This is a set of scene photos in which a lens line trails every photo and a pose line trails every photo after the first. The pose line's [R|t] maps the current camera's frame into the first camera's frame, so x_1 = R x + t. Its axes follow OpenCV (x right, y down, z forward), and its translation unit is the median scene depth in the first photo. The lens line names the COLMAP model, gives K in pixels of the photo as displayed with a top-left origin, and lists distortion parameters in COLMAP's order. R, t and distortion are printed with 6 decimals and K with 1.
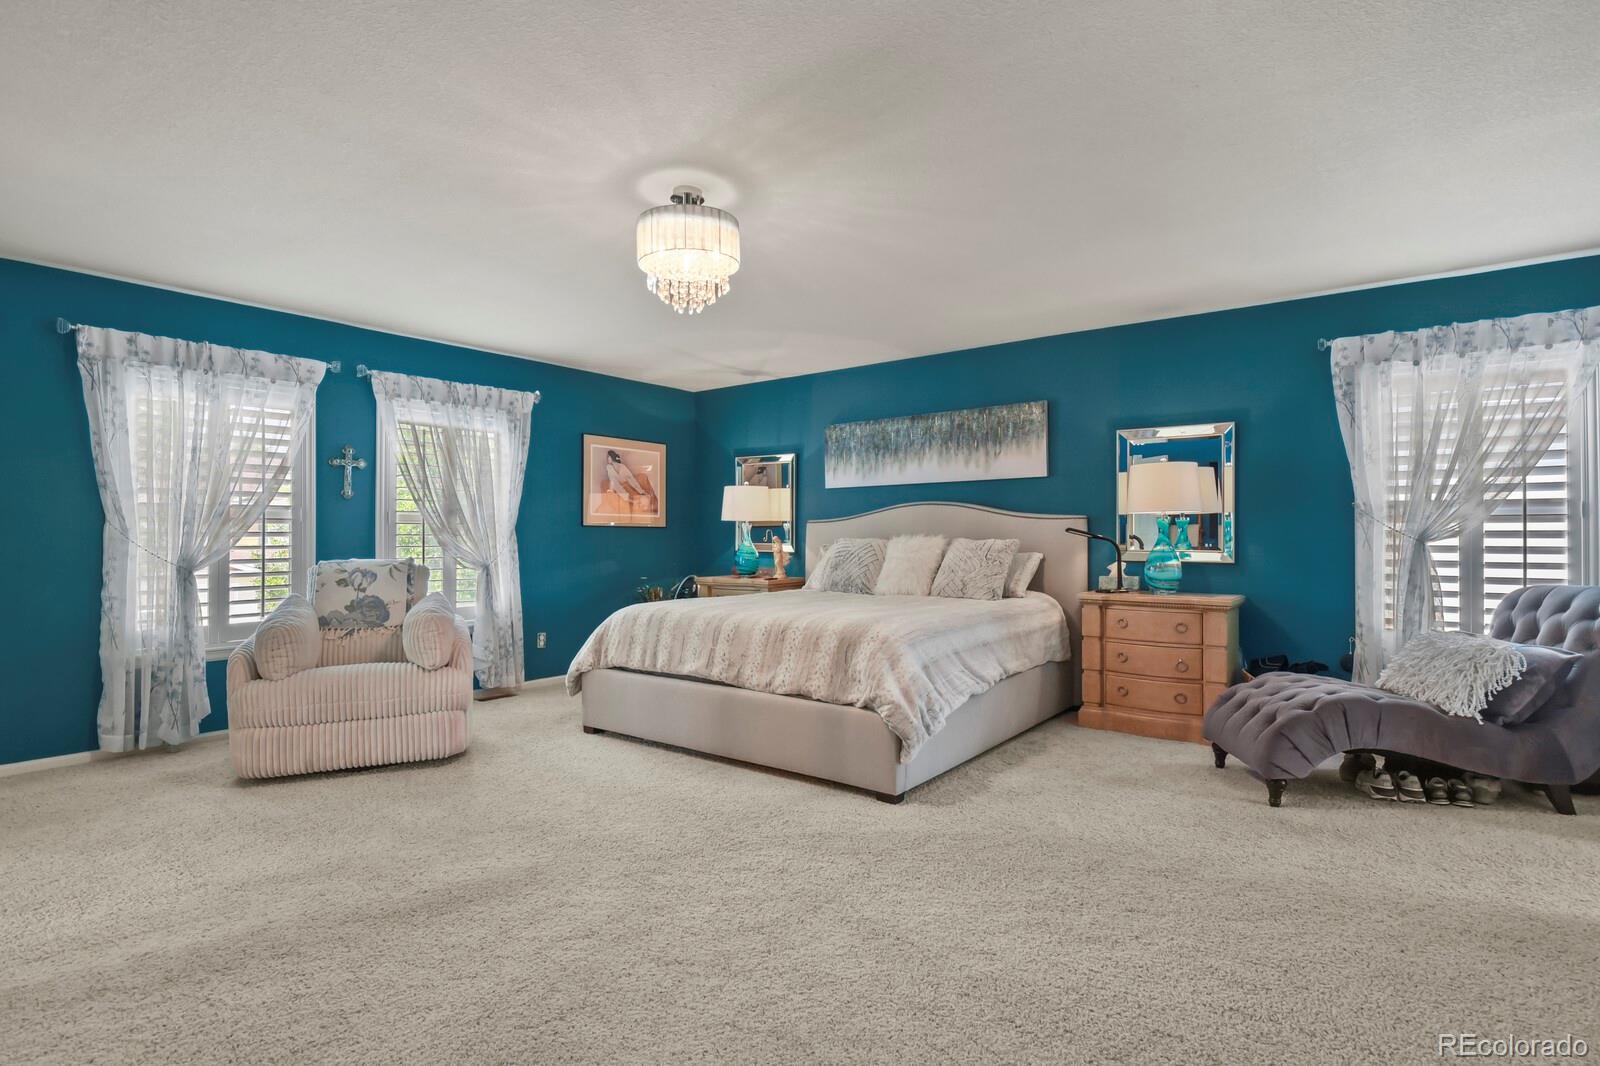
lens RADIAL K [[802.9, 0, 799.9], [0, 802.9, 529.7], [0, 0, 1]] dist [-0.010831, -0.001144]
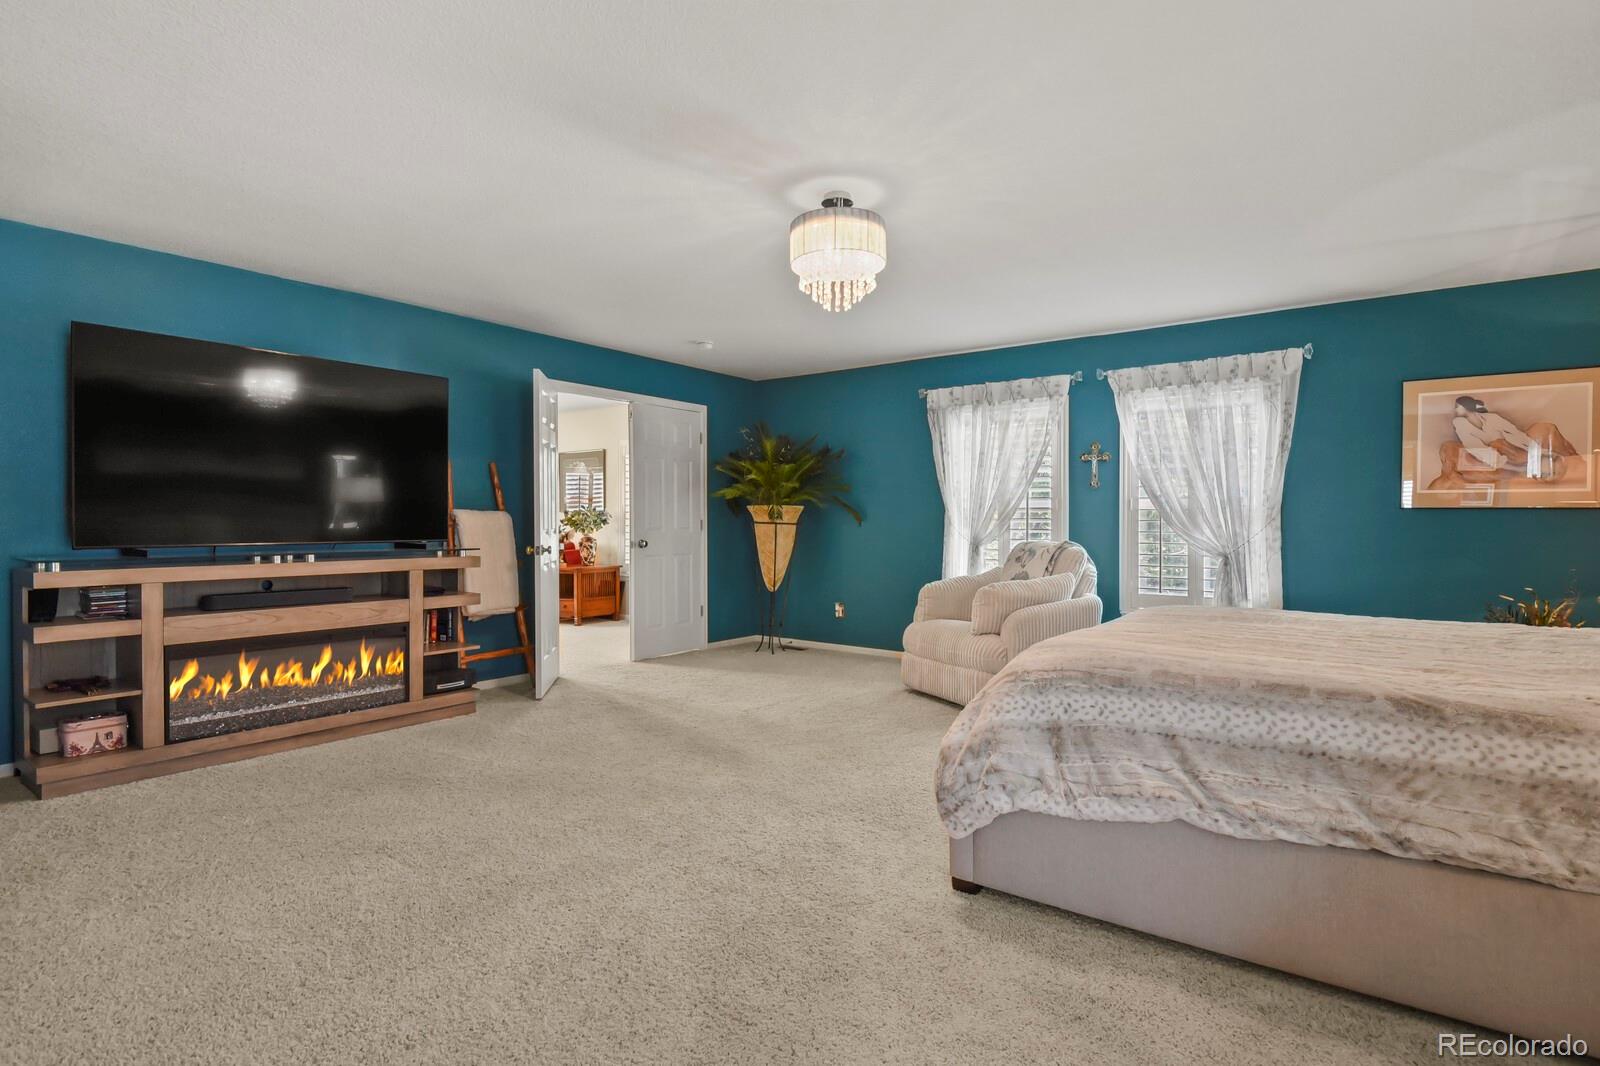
lens RADIAL K [[802.9, 0, 805.1], [0, 802.9, 524.3], [0, 0, 1]] dist [-0.010831, -0.001144]
pose [[0.011758, 0.001529, -0.999930, 0.565795], [0.004140, 0.999990, 0.001577, 0.007085], [0.999922, -0.004158, 0.011752, 0.578854]]
